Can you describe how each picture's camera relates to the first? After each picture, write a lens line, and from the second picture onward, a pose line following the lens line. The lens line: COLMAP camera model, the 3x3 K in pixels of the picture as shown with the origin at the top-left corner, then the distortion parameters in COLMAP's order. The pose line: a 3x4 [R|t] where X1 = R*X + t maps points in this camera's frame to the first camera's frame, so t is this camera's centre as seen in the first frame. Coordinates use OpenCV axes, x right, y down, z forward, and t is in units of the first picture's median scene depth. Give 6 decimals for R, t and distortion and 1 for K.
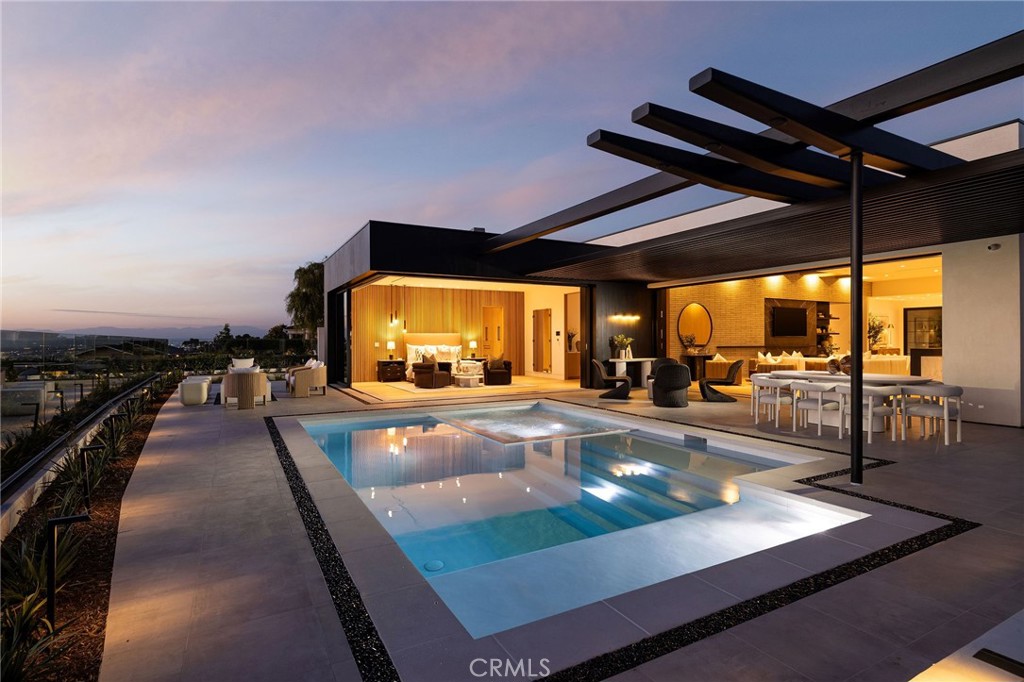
lens RADIAL K [[512.5, 0, 512.0], [0, 512.5, 341.0], [0, 0, 1]] dist [-0.000237, -0.000015]
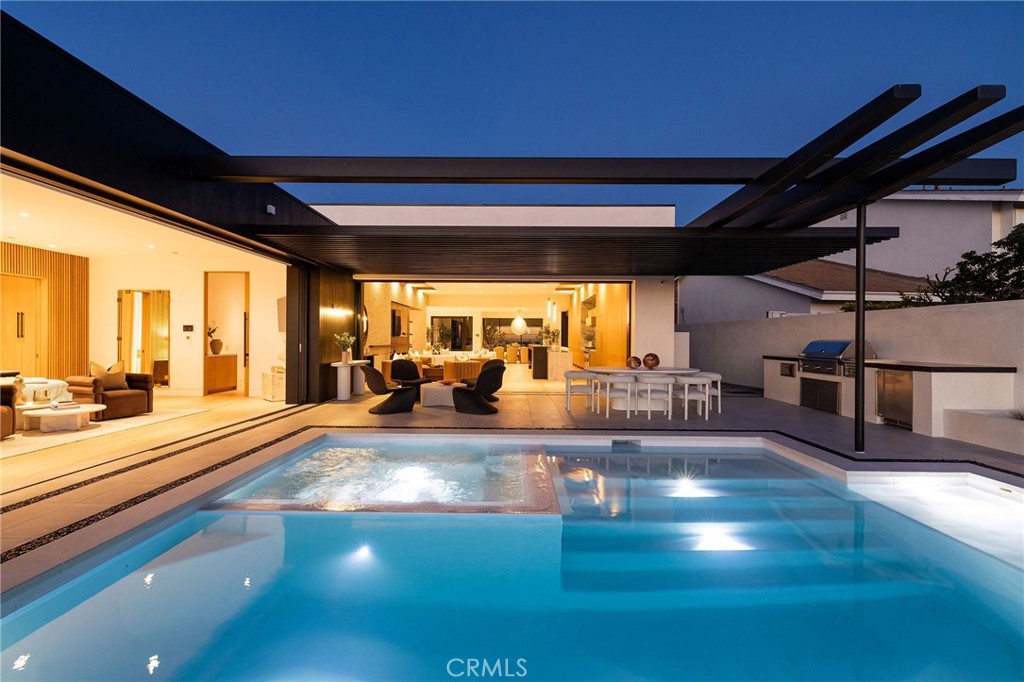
lens RADIAL K [[441.2, 0, 512.0], [0, 441.2, 341.0], [0, 0, 1]] dist [-0.000358, -0.000129]
pose [[0.486041, 0.001658, 0.873935, -0.251339], [-0.005187, 0.999986, 0.000987, -0.000869], [-0.873921, -0.005013, 0.486042, 0.408075]]
